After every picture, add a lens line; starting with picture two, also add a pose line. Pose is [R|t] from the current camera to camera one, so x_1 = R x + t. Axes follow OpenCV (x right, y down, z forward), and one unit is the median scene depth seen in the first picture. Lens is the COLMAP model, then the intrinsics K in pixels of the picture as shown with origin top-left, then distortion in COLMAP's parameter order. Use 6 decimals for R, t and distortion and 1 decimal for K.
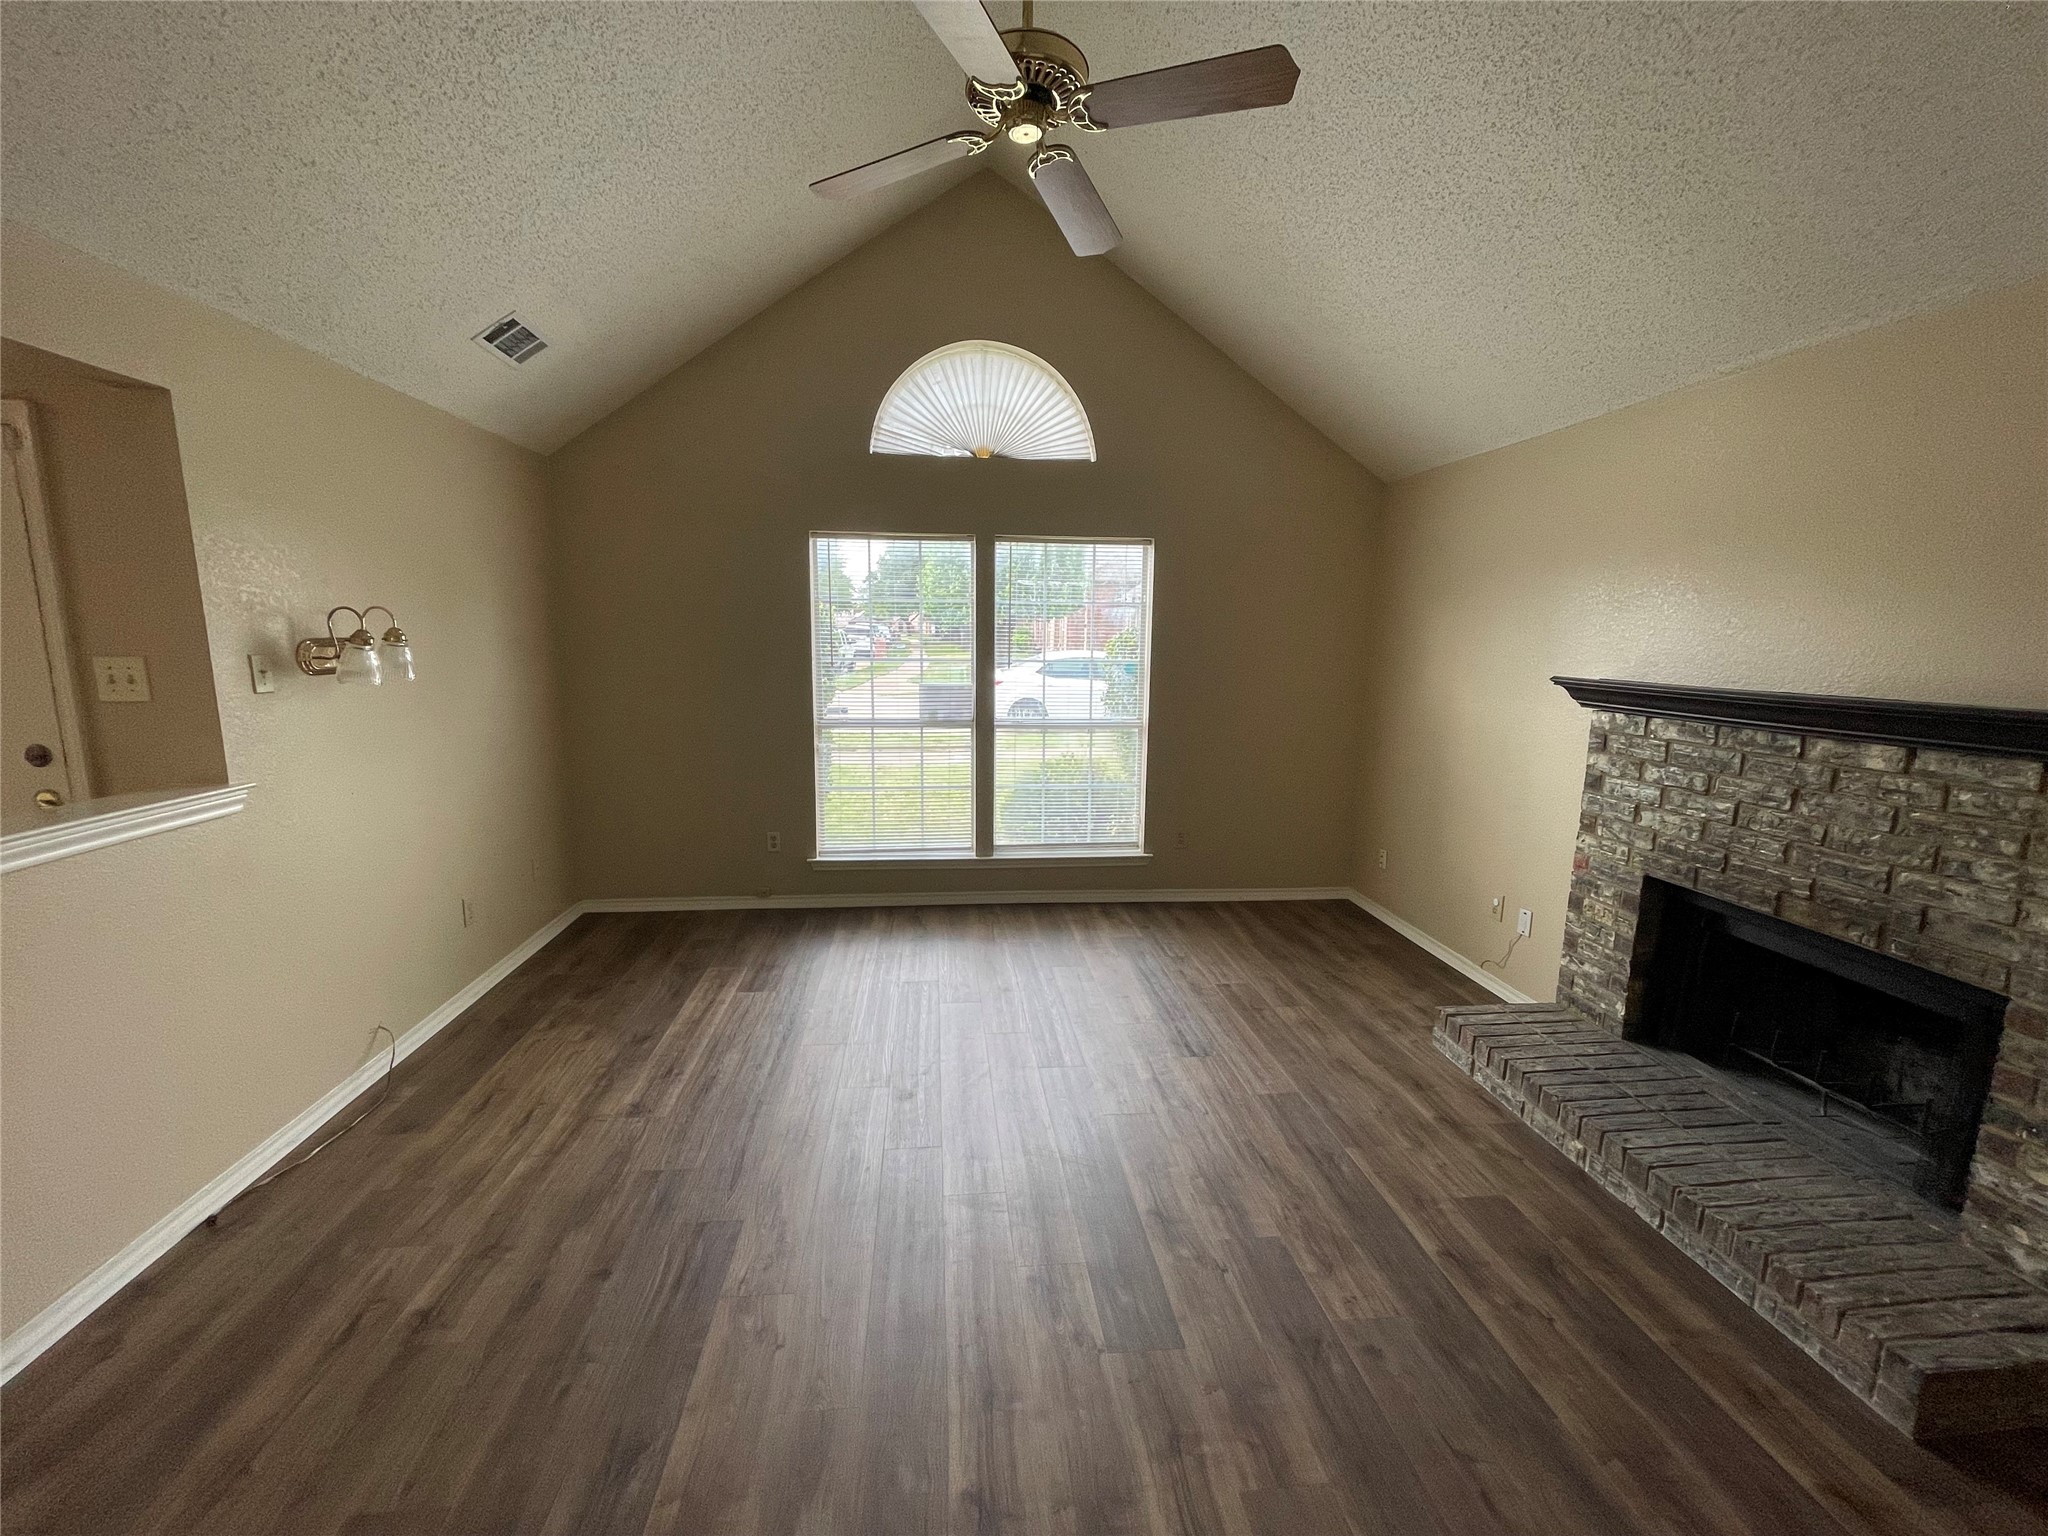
lens RADIAL K [[828.1, 0, 1012.7], [0, 828.1, 770.4], [0, 0, 1]] dist [0.002636, -0.000363]
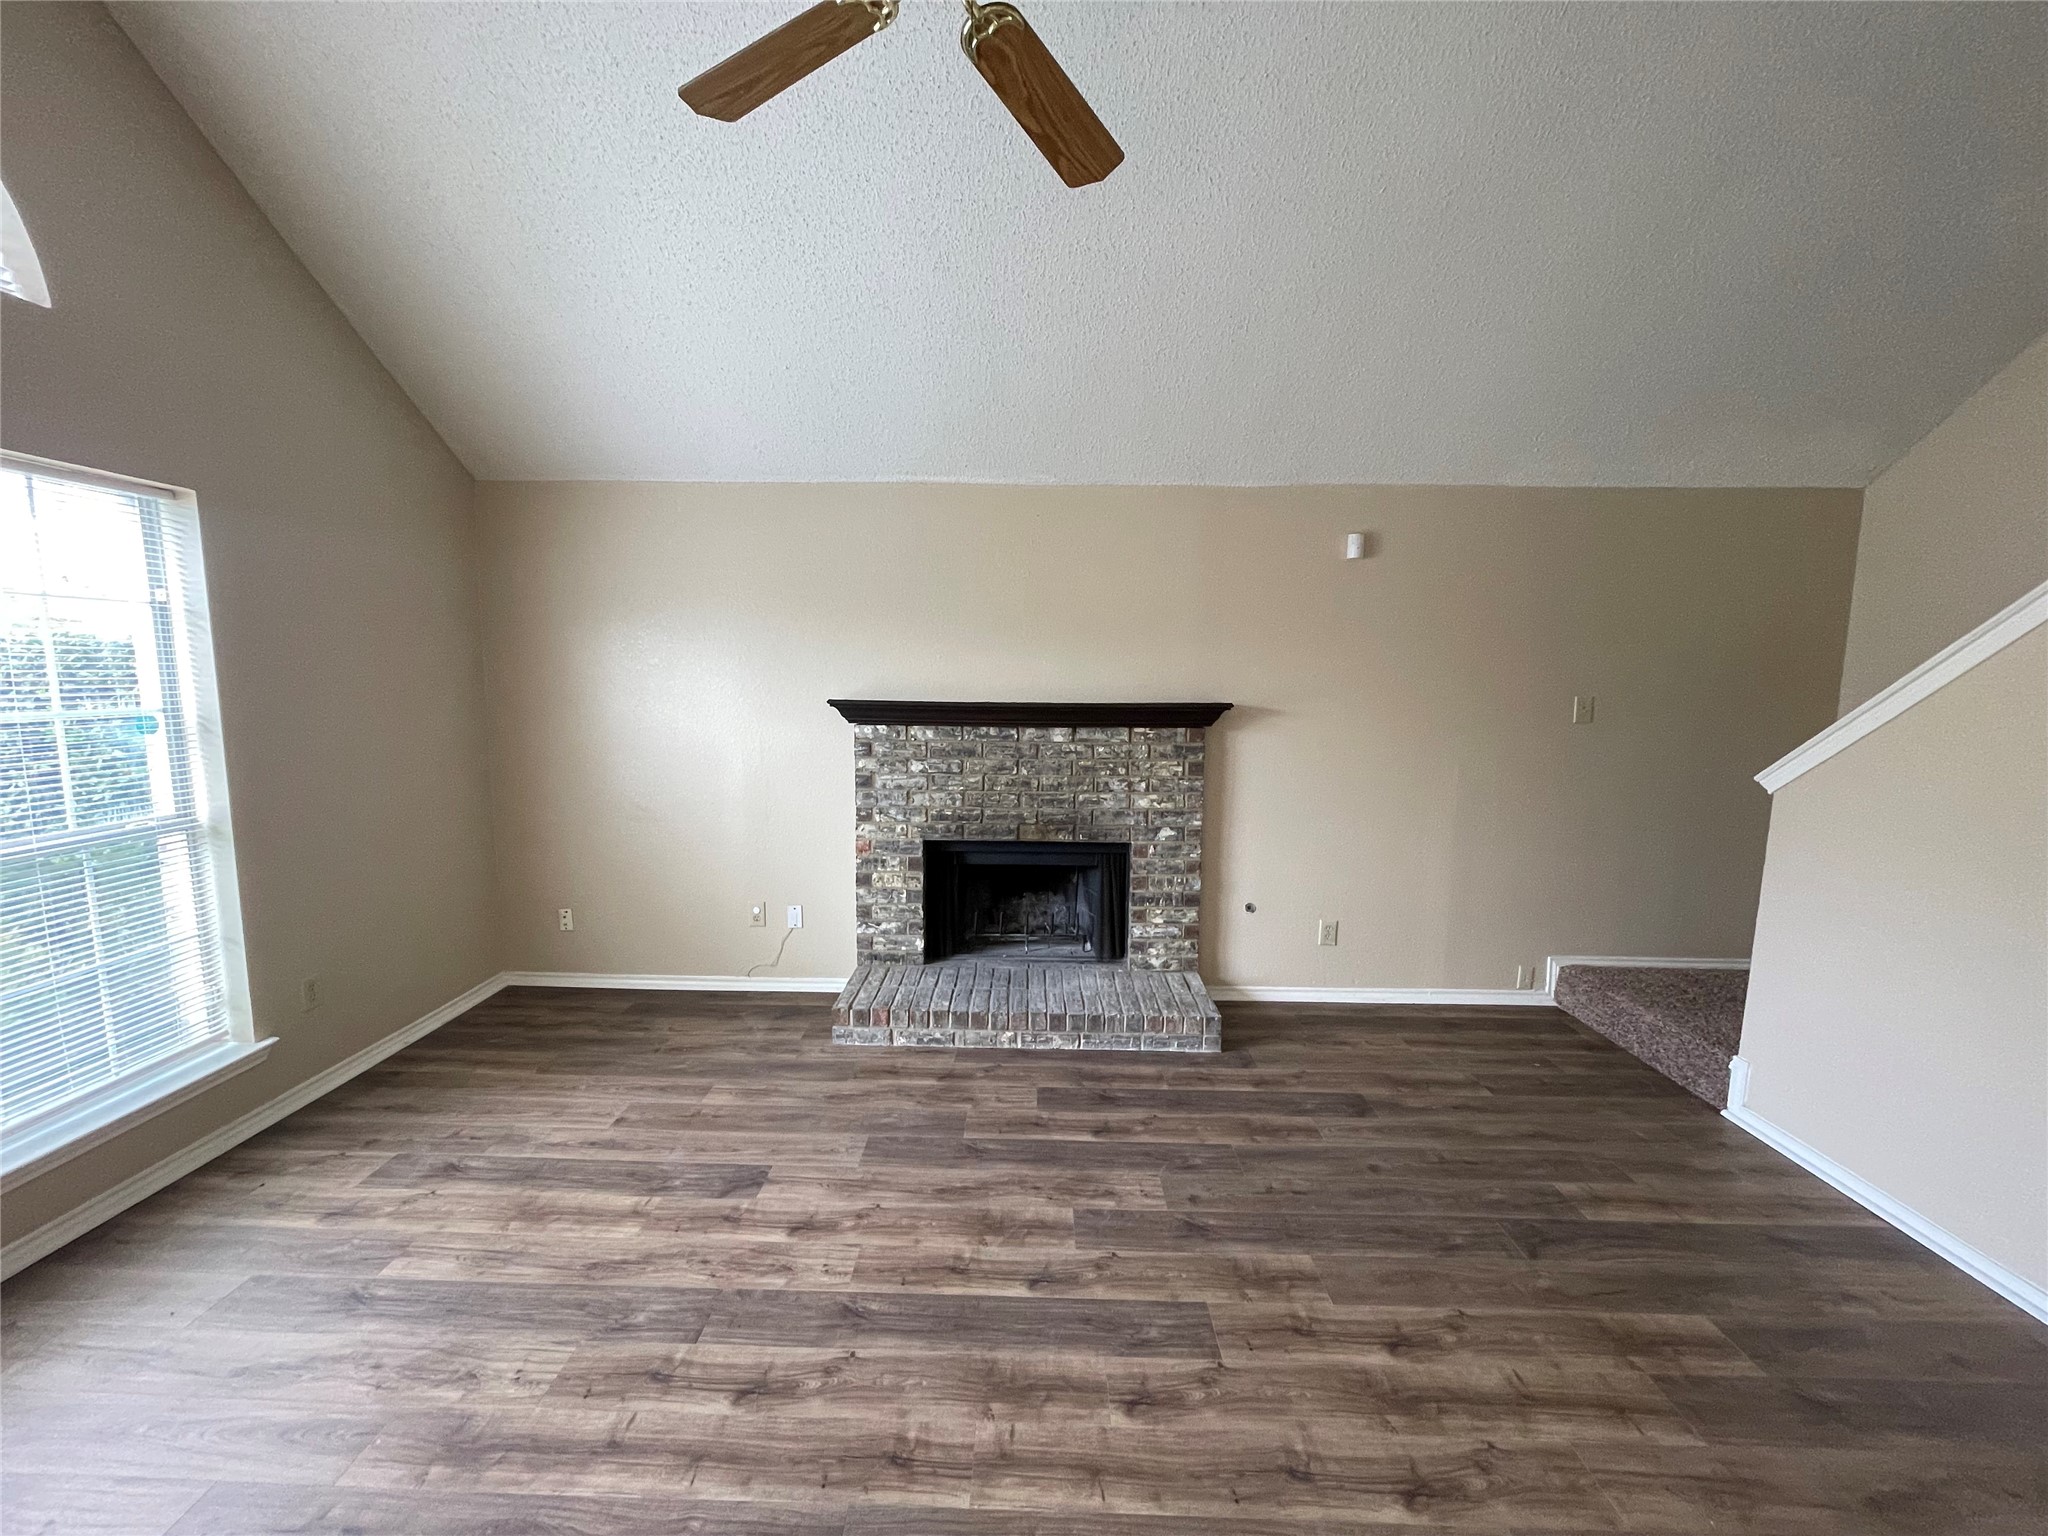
lens RADIAL K [[828.1, 0, 1018.2], [0, 828.1, 769.9], [0, 0, 1]] dist [0.002636, -0.000363]
pose [[0.119103, -0.128470, 0.984535, -0.577713], [0.154087, 0.981971, 0.109495, -0.120065], [-0.980853, 0.138663, 0.136751, 0.690668]]
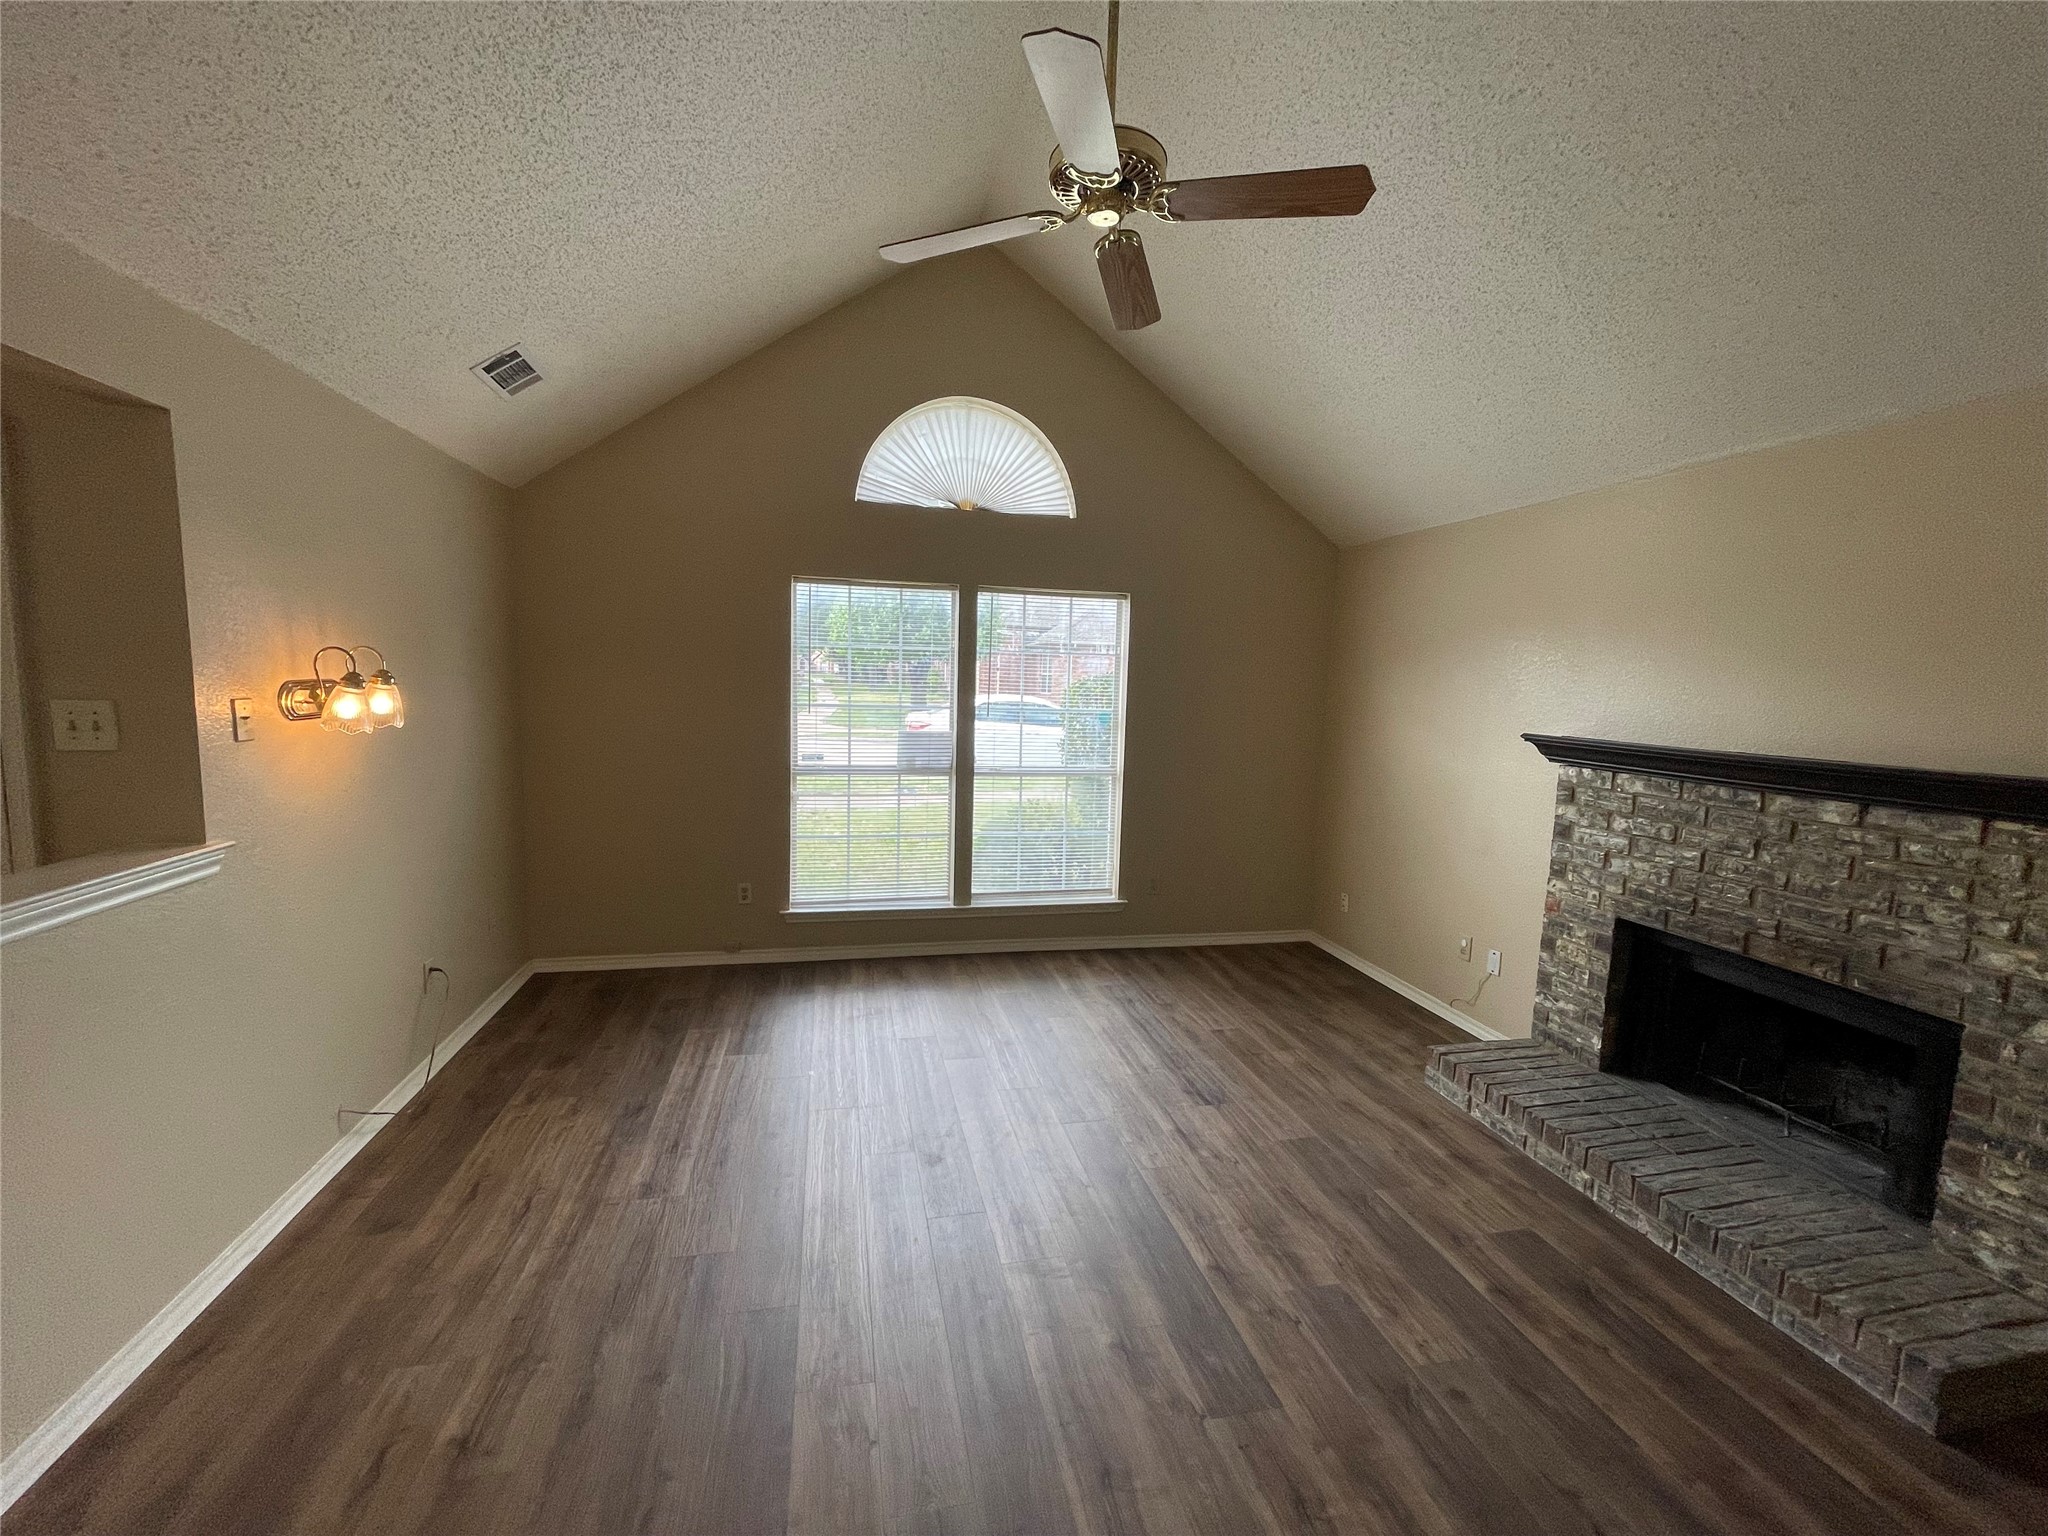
lens RADIAL K [[828.1, 0, 1013.1], [0, 828.1, 770.2], [0, 0, 1]] dist [0.002636, -0.000363]
pose [[0.992841, 0.004810, 0.119348, -0.165111], [0.001154, 0.998756, -0.049853, -0.014216], [-0.119440, 0.049634, 0.991600, 0.006545]]
